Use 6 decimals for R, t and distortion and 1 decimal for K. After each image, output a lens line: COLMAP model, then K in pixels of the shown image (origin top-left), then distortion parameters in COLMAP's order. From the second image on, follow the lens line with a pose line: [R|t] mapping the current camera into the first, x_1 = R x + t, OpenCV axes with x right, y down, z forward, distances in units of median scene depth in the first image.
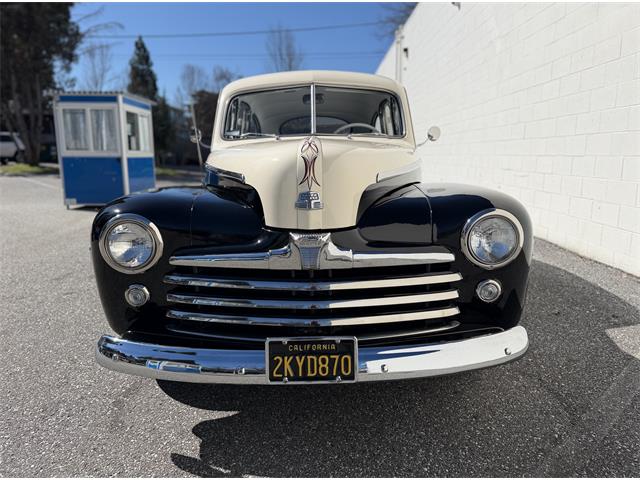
lens RADIAL K [[480.3, 0, 320.4], [0, 480.3, 236.6], [0, 0, 1]] dist [0.001826, -0.007451]
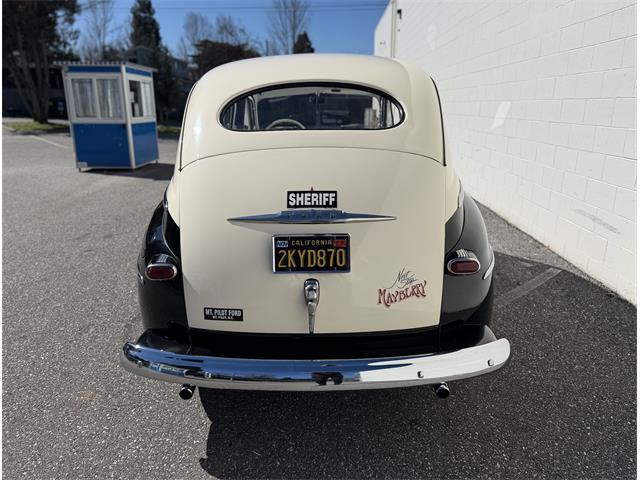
lens RADIAL K [[526.5, 0, 322.4], [0, 526.5, 238.7], [0, 0, 1]] dist [0.010406, -0.022707]
pose [[0.998963, 0.009972, -0.044421, 0.072494], [-0.005295, 0.994542, 0.104199, -0.028585], [0.045217, -0.103855, 0.993564, -0.164287]]
